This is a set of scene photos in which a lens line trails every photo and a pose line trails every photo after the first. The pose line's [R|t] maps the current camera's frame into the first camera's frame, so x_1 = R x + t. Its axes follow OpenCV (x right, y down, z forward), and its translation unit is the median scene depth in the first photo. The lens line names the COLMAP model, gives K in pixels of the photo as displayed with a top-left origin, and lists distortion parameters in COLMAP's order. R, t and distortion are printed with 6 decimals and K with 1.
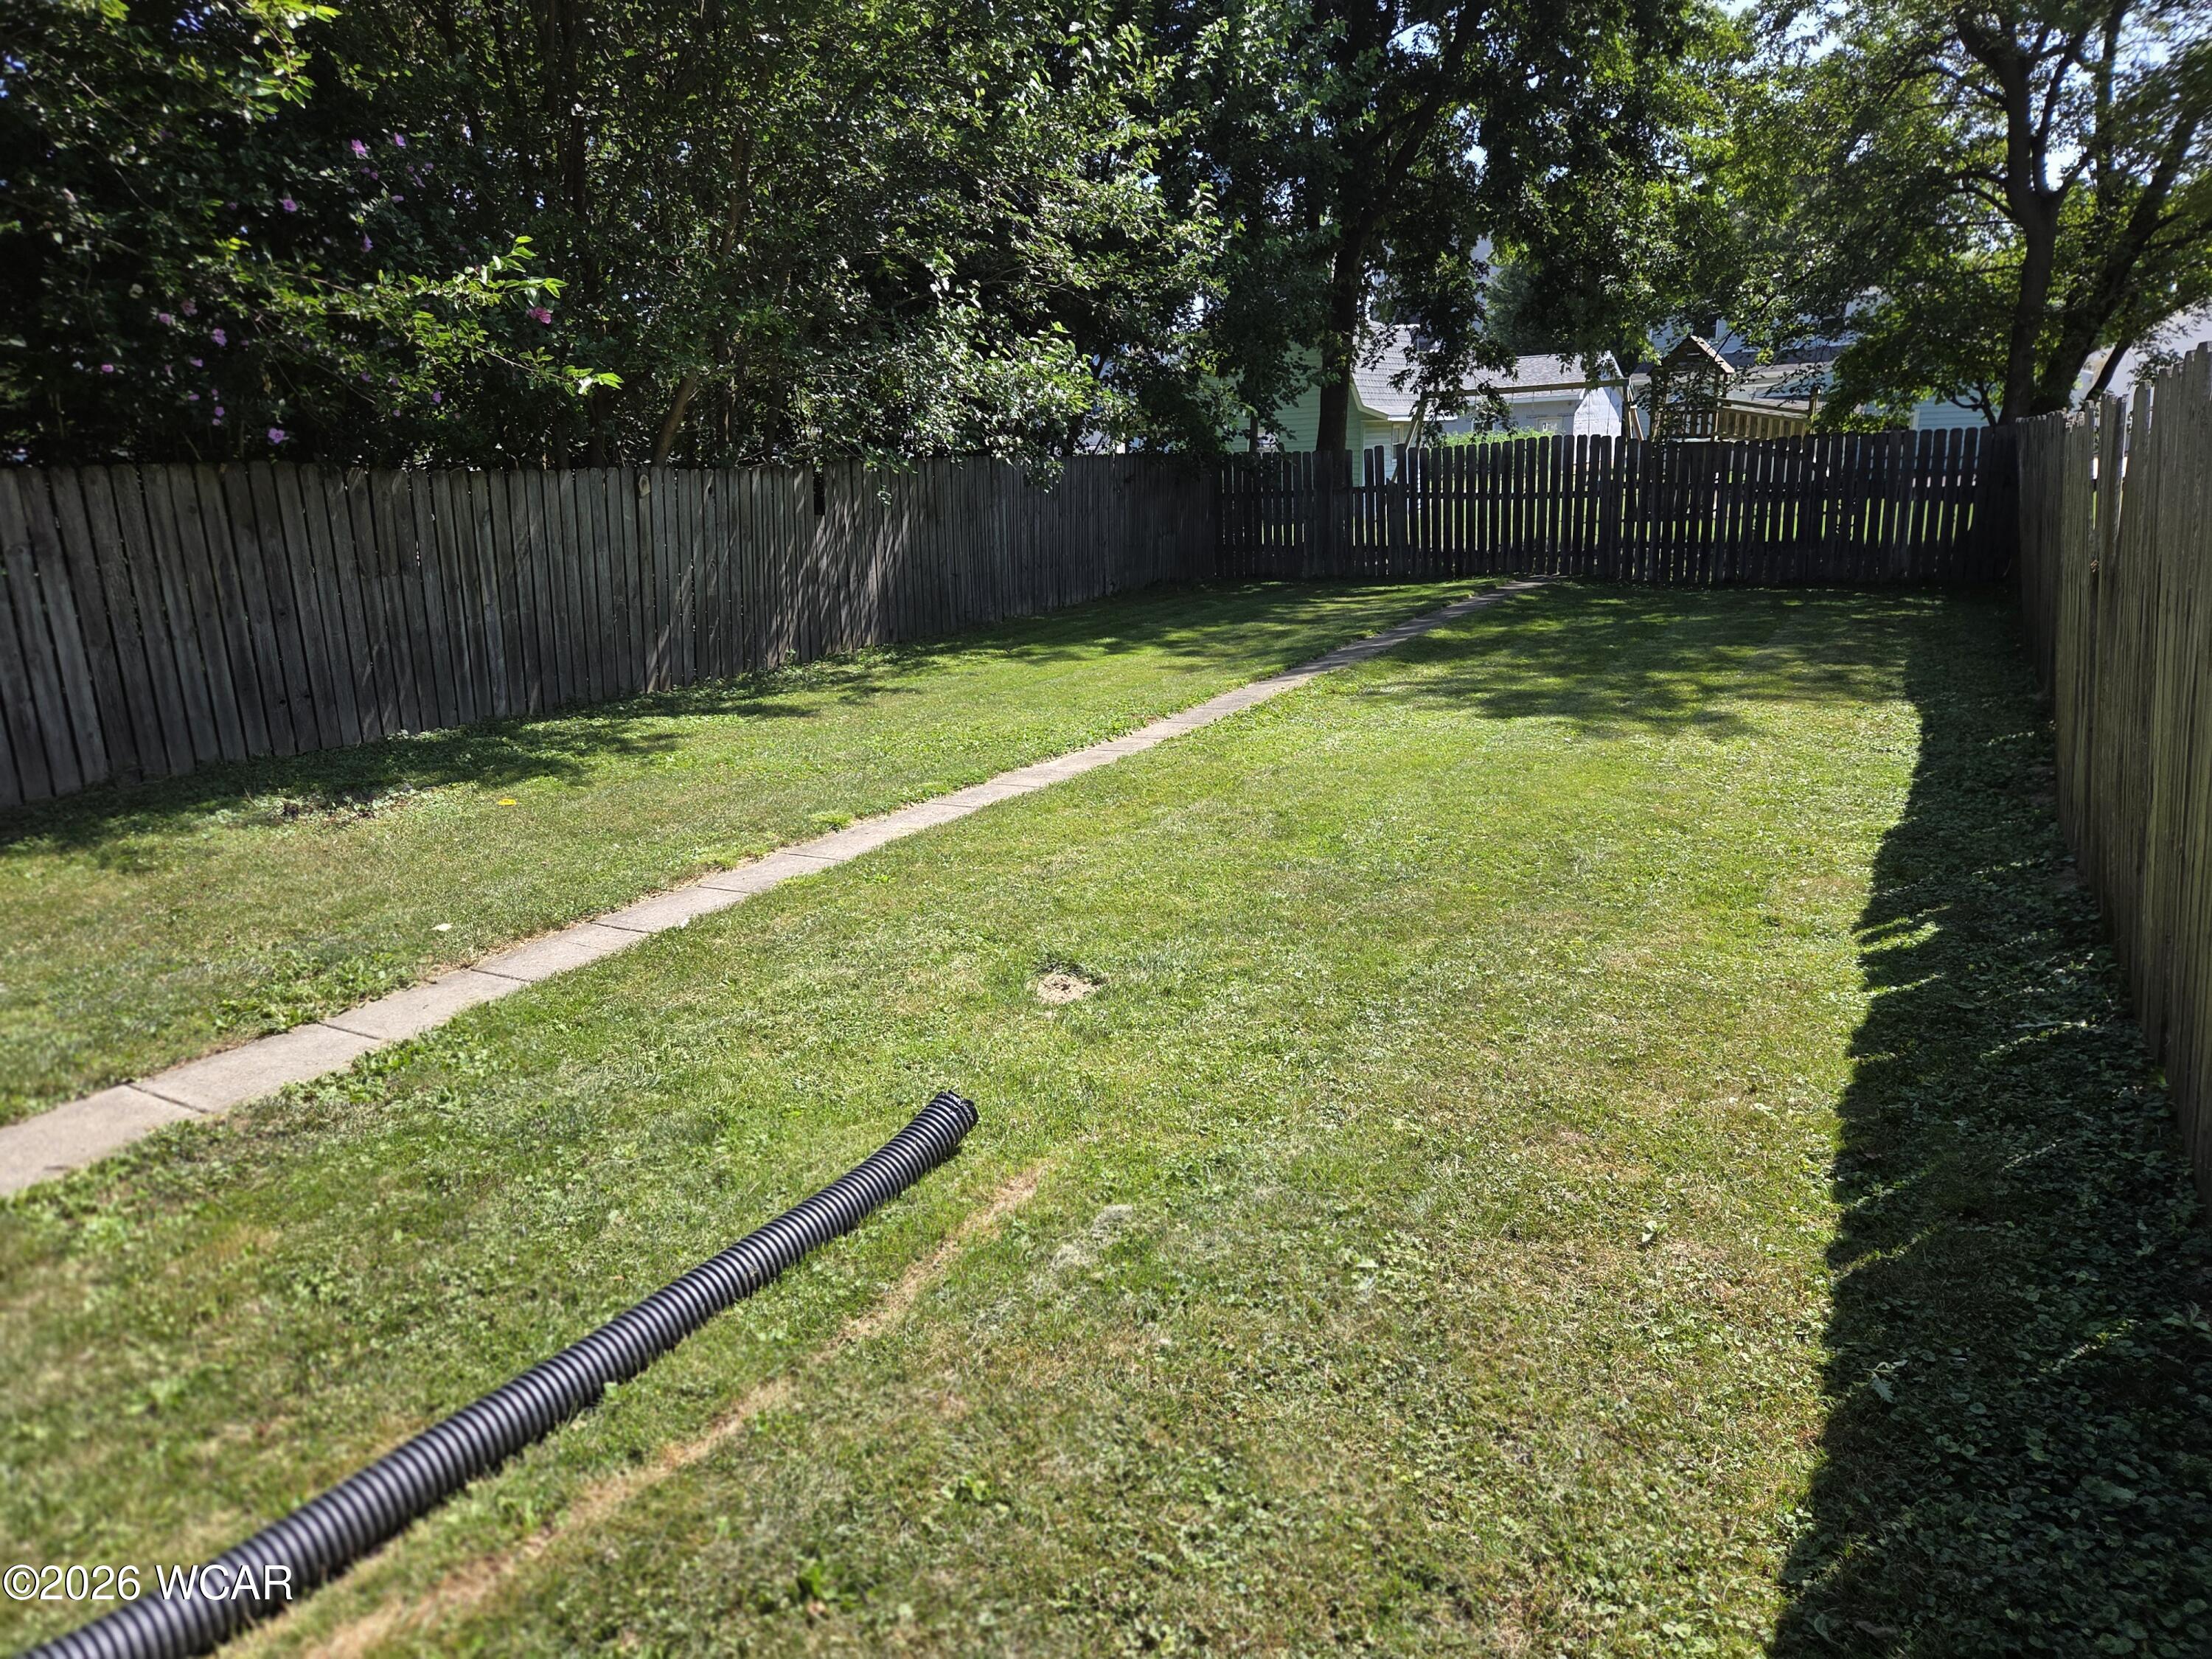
lens RADIAL K [[1485.4, 0, 1031.2], [0, 1485.4, 862.1], [0, 0, 1]] dist [0.076934, -0.074521]
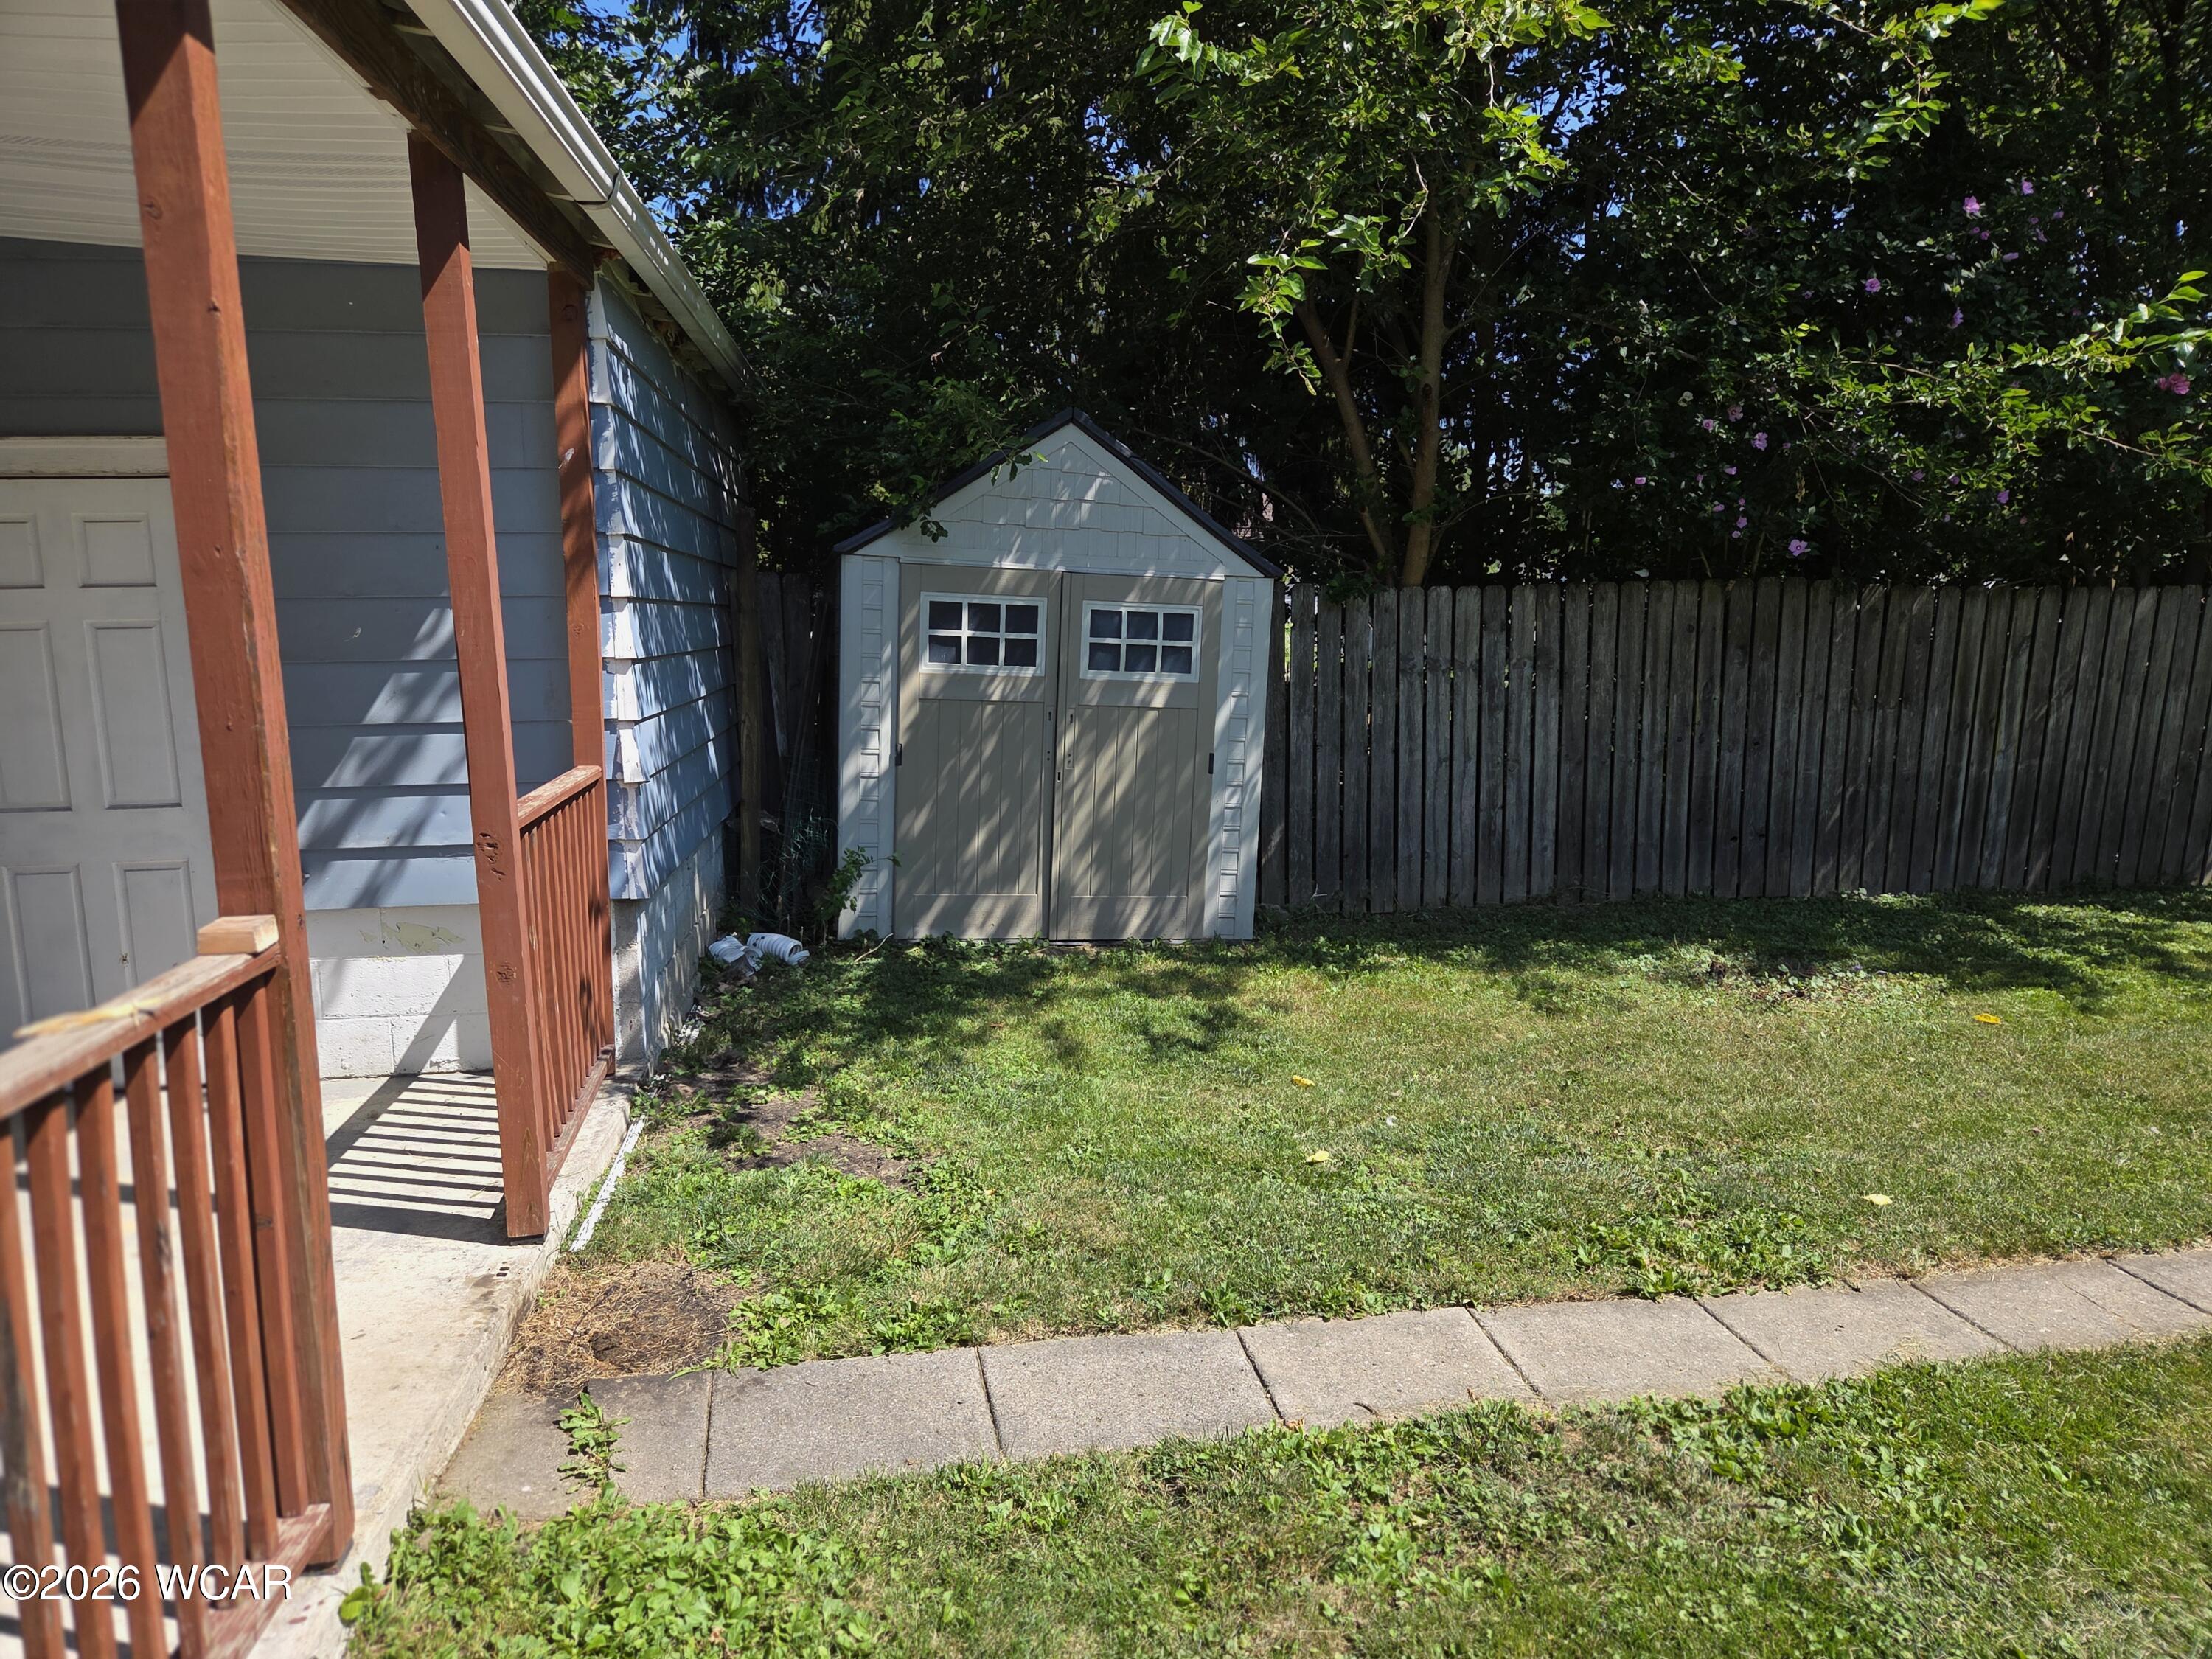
lens RADIAL K [[1508.1, 0, 1114.7], [0, 1508.1, 916.4], [0, 0, 1]] dist [0.050946, -0.069739]
pose [[0.658273, 0.168368, -0.733709, -0.080413], [-0.198834, 0.978941, 0.046251, -0.036171], [0.726045, 0.115441, 0.677888, 0.144920]]
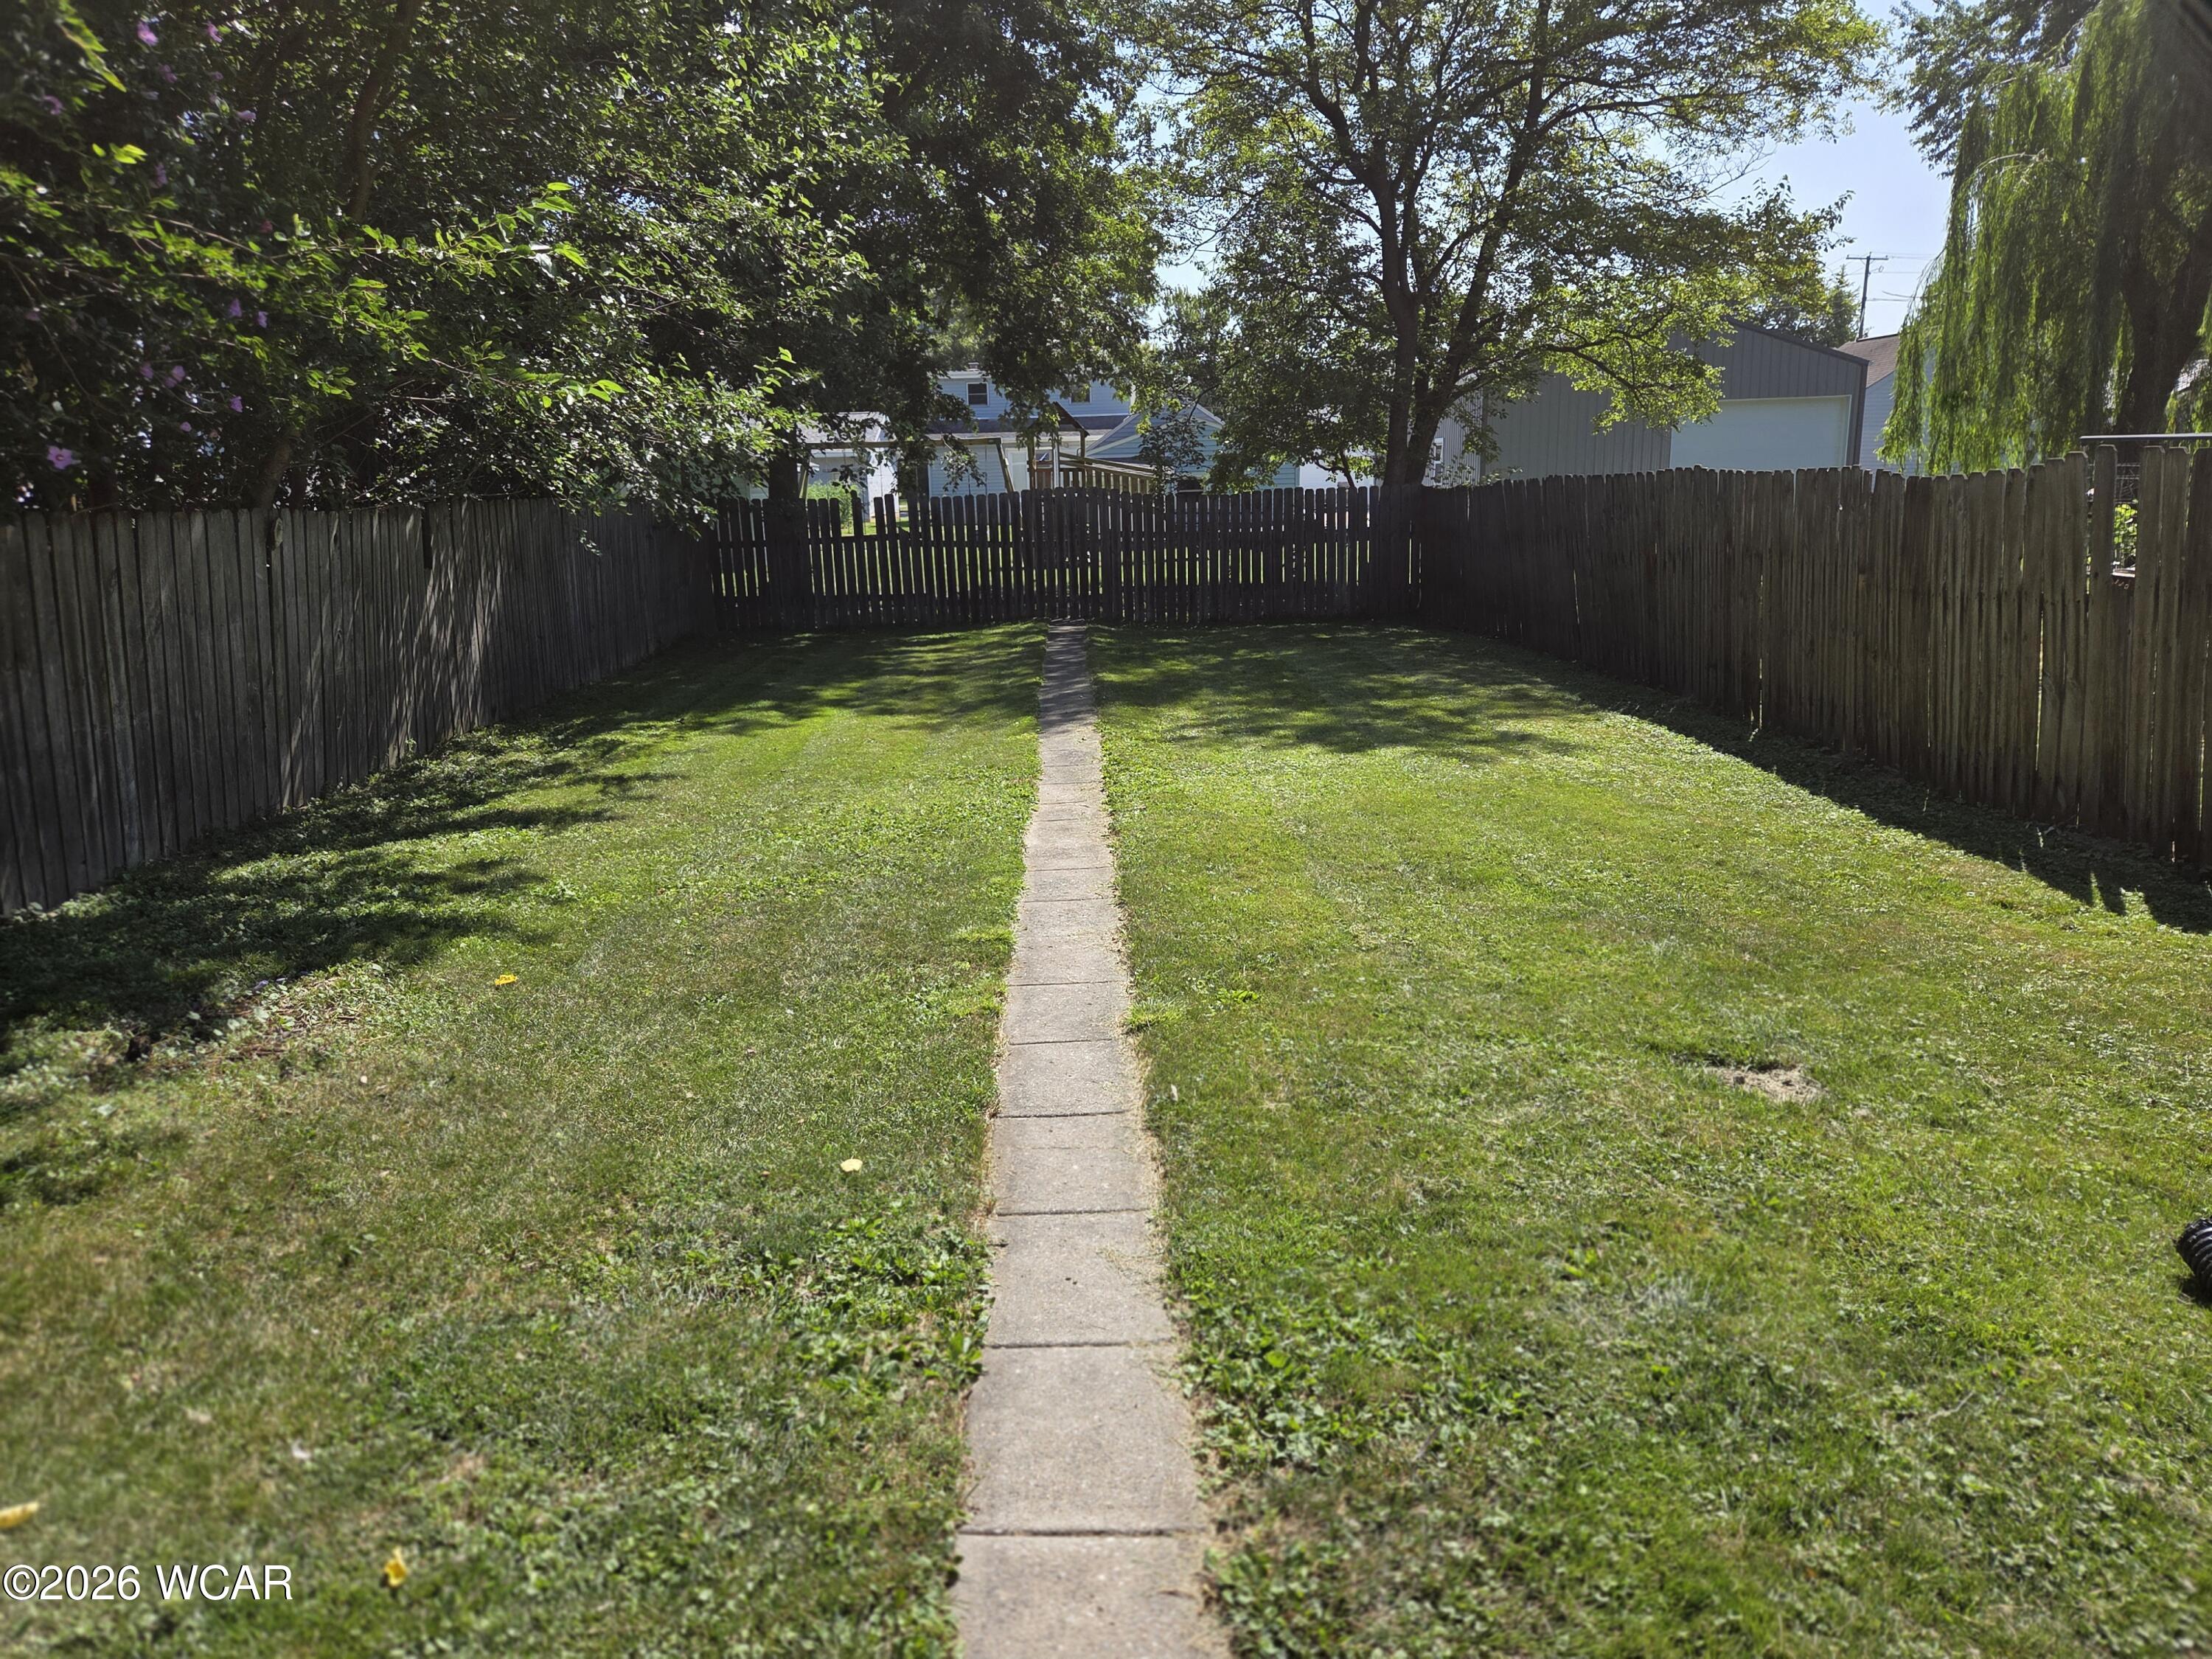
lens RADIAL K [[1485.4, 0, 1106.0], [0, 1485.4, 829.5], [0, 0, 1]] dist [0.074080, -0.067914]
pose [[0.854953, -0.108880, 0.507150, -0.447060], [0.136045, 0.990562, -0.016681, -0.057306], [-0.500547, 0.083256, 0.861697, 0.245517]]
